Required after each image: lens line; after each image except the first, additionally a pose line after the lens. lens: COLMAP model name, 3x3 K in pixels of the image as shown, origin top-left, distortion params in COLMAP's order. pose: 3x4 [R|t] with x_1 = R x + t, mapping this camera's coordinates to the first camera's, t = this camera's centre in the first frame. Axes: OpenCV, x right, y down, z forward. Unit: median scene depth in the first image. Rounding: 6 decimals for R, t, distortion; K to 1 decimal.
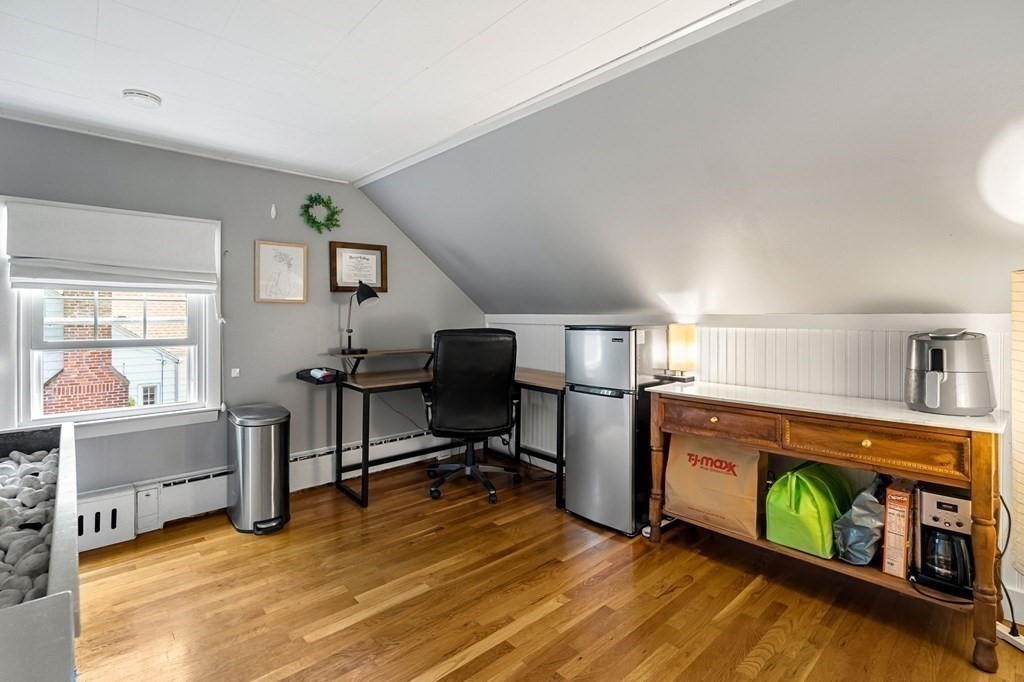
lens RADIAL K [[475.2, 0, 501.7], [0, 475.2, 313.2], [0, 0, 1]] dist [-0.003880, 0.000386]
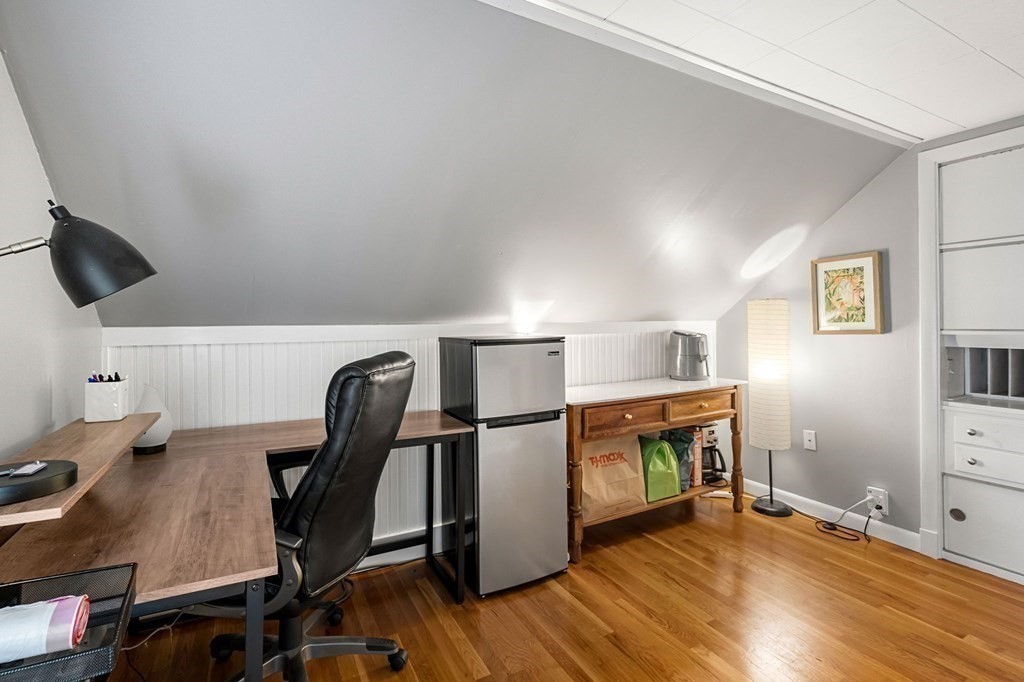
lens RADIAL K [[475.2, 0, 507.2], [0, 475.2, 322.0], [0, 0, 1]] dist [-0.003880, 0.000386]
pose [[0.240229, -0.004091, 0.970708, -0.693657], [0.007316, 0.999970, 0.002404, -0.003354], [-0.970689, 0.006524, 0.240252, 0.985242]]
